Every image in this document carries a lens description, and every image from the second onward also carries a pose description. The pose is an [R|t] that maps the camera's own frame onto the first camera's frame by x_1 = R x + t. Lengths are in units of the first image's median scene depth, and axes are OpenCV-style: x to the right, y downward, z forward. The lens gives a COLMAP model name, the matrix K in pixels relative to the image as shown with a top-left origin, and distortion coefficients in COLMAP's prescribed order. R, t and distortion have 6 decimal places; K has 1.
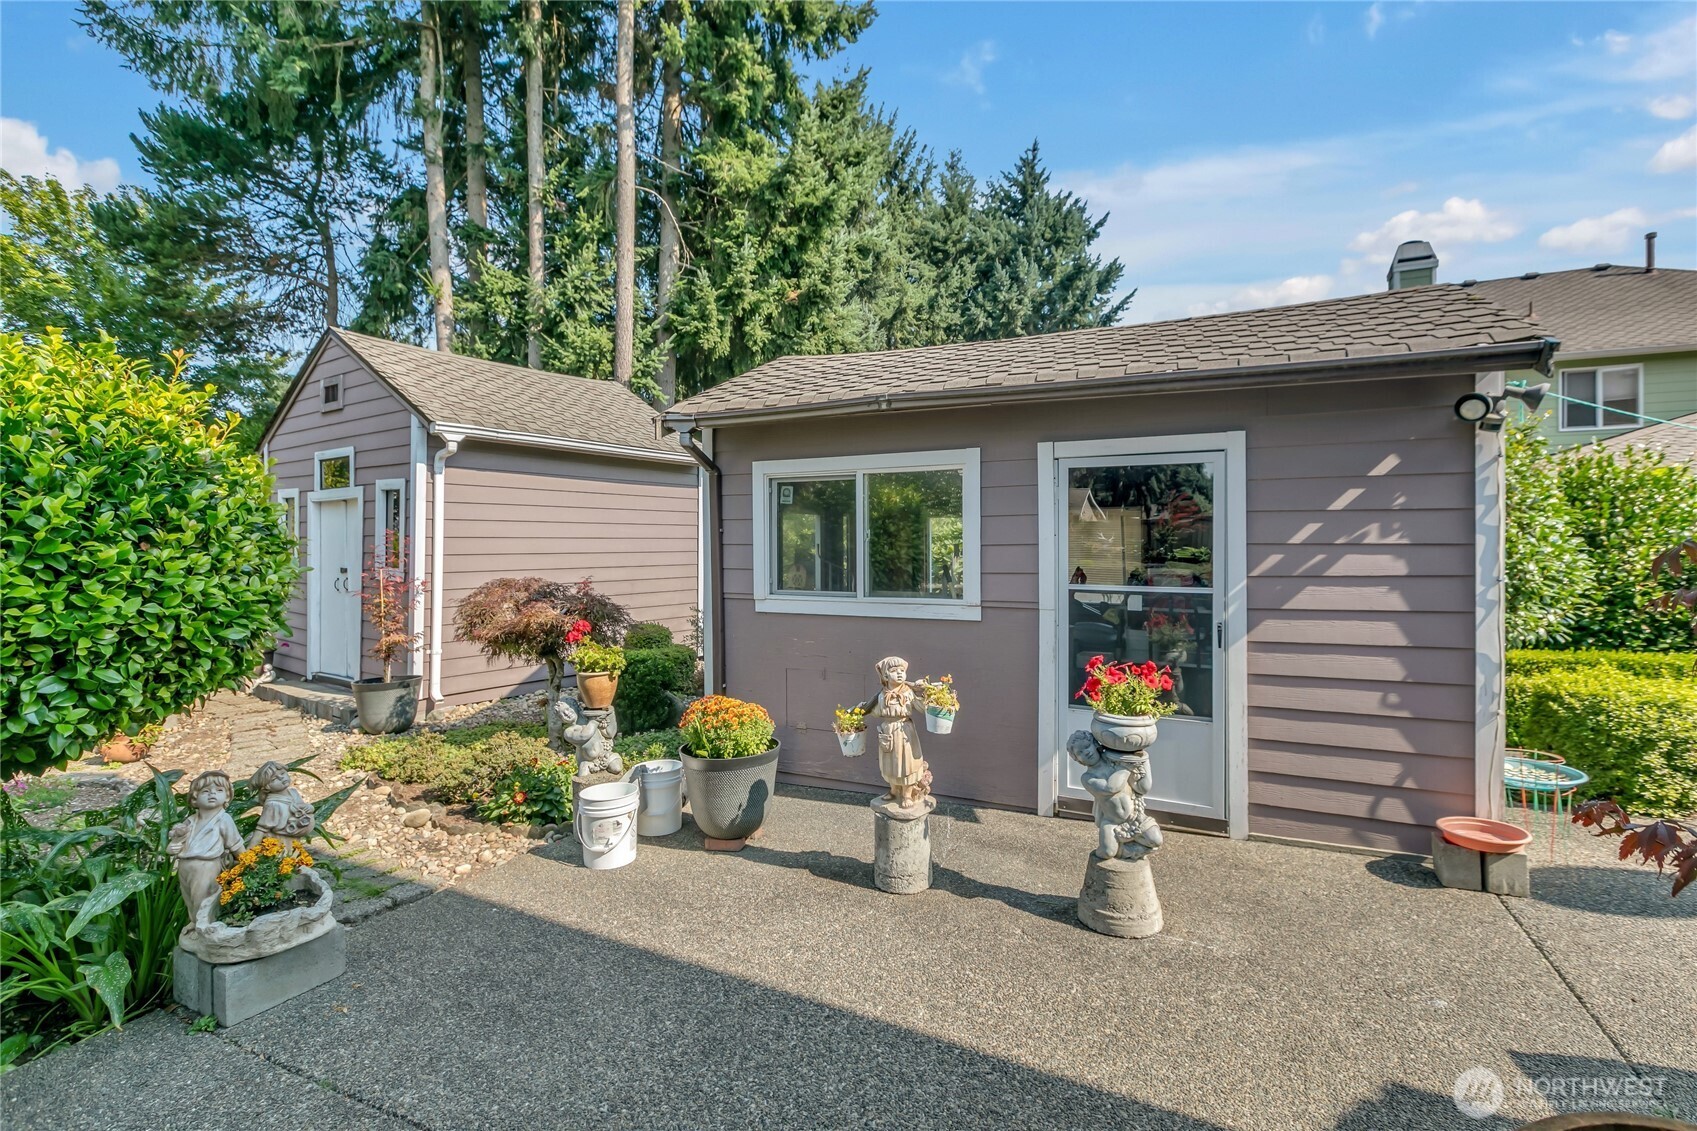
lens RADIAL K [[768.0, 0, 853.6], [0, 768.0, 546.9], [0, 0, 1]] dist [0.002363, -0.000058]
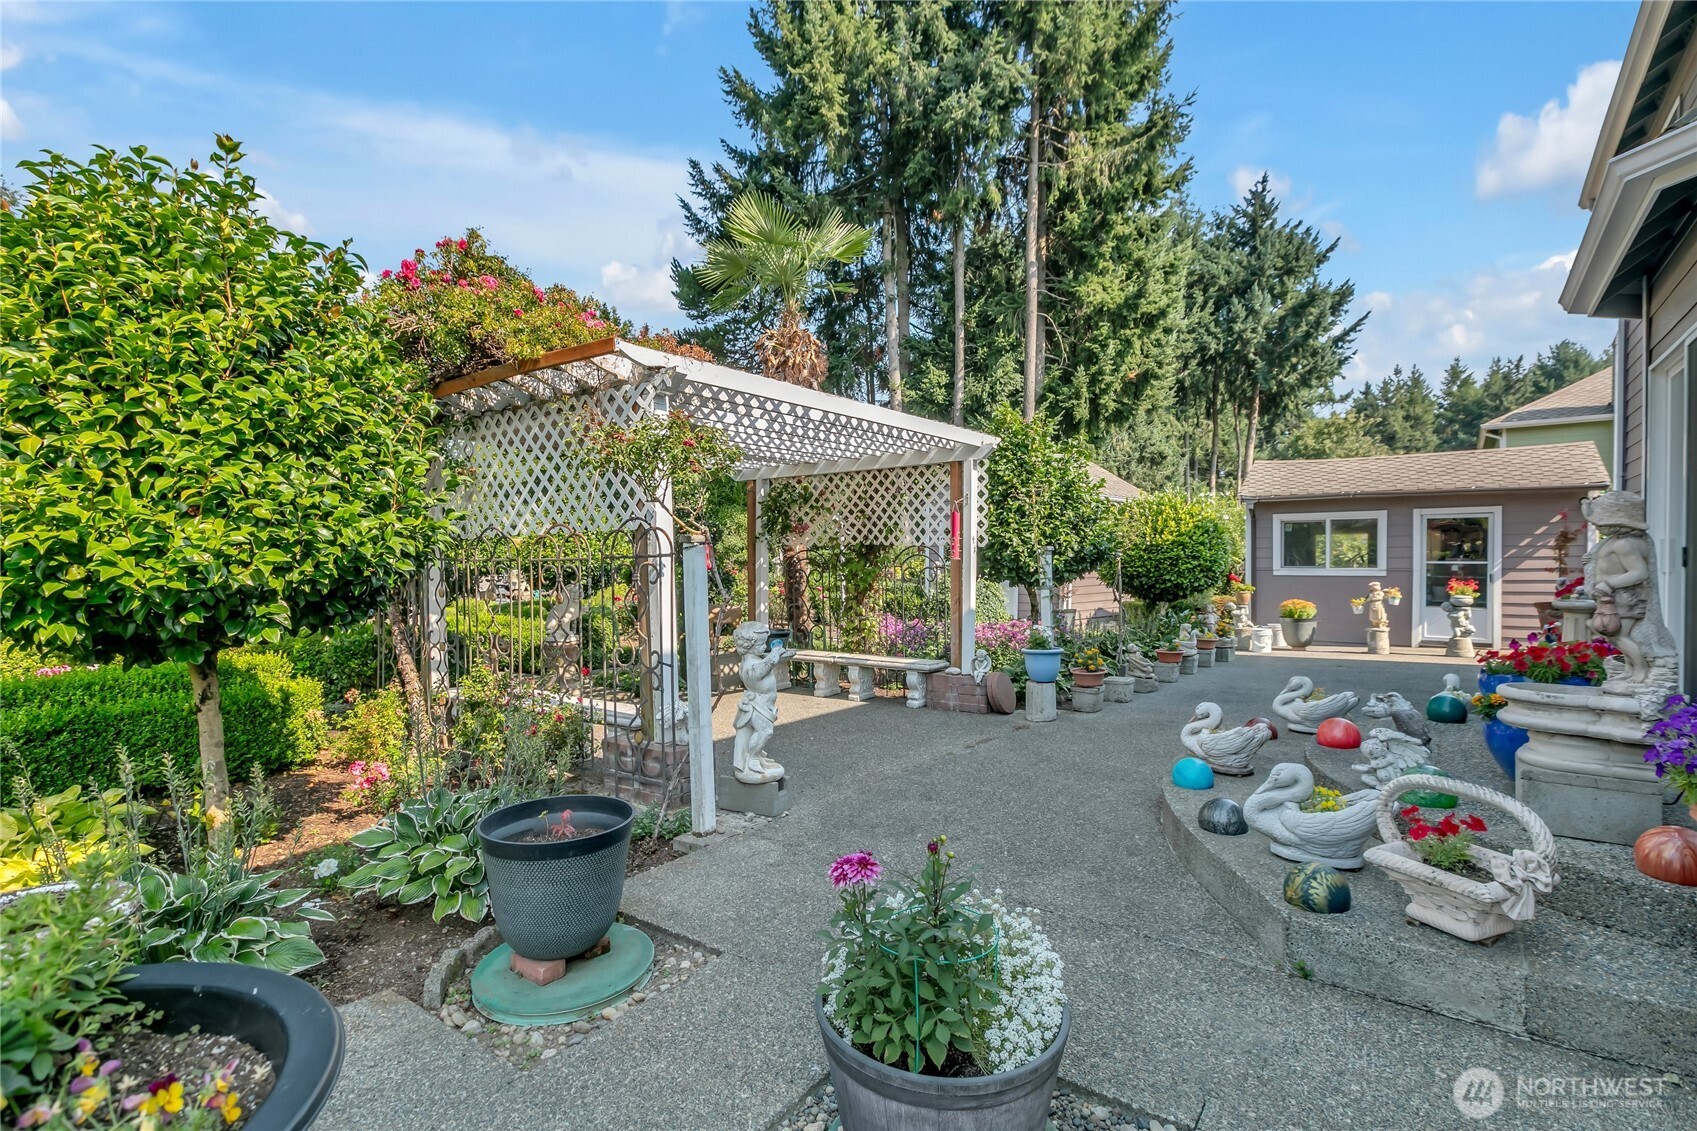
lens RADIAL K [[808.9, 0, 844.7], [0, 808.9, 572.2], [0, 0, 1]] dist [0.001069, -0.000278]
pose [[0.981994, 0.002052, -0.188903, -0.319041], [0.001718, 0.999803, 0.019792, 0.007170], [0.188906, -0.019760, 0.981796, -0.584601]]
